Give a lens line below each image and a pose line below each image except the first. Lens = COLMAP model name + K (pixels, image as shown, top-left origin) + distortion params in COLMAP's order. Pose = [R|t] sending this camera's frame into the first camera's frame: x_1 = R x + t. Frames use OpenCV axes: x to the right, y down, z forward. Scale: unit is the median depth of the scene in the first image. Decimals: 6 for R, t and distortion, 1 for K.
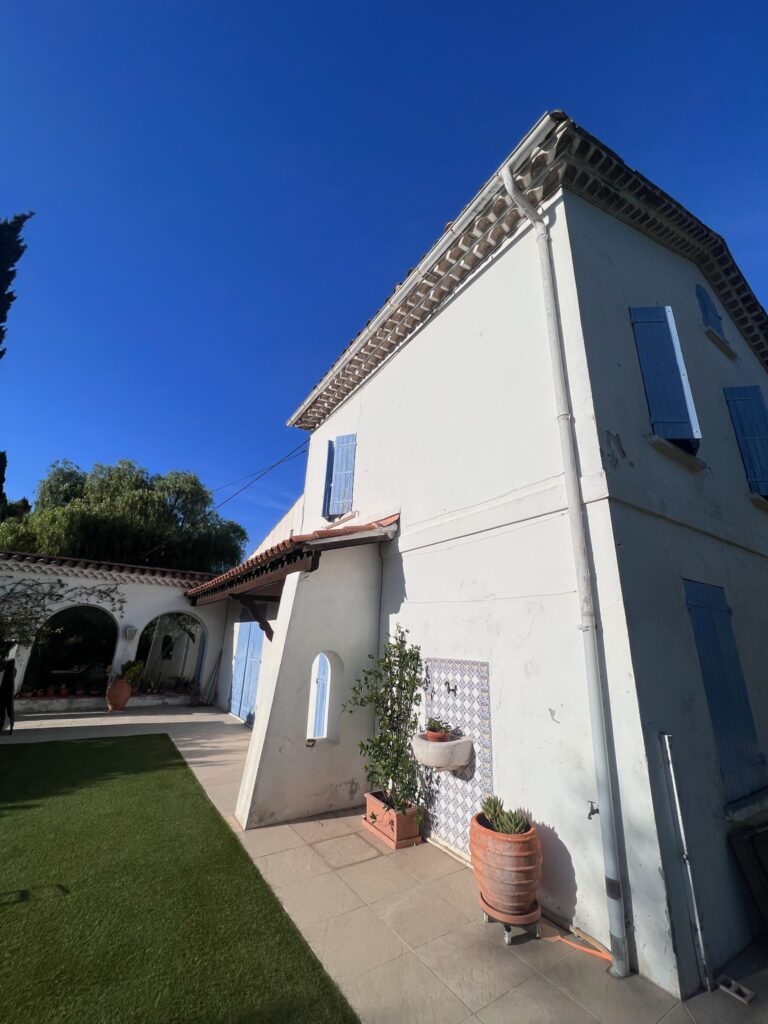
lens RADIAL K [[405.7, 0, 382.1], [0, 405.7, 511.9], [0, 0, 1]] dist [-0.003417, 0.000724]
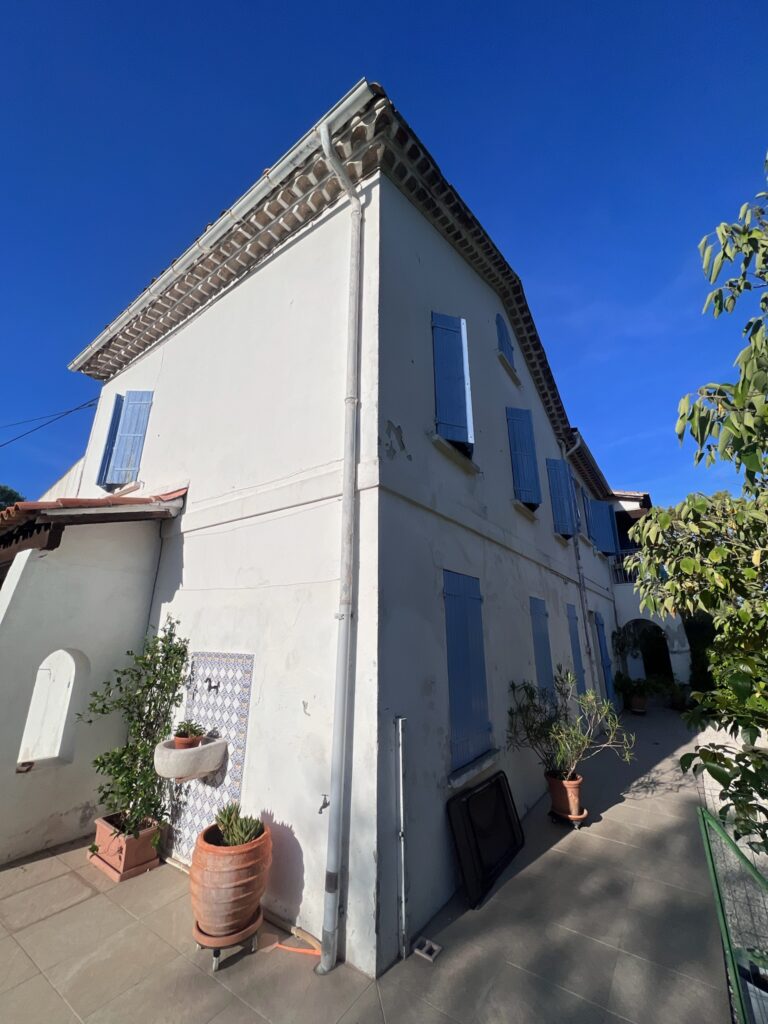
lens RADIAL K [[405.7, 0, 381.6], [0, 405.7, 511.9], [0, 0, 1]] dist [-0.003417, 0.000724]
pose [[0.928674, 0.076198, 0.362985, 0.153322], [-0.086061, 0.996229, 0.011052, 0.012132], [-0.360773, -0.041503, 0.931730, 0.048695]]
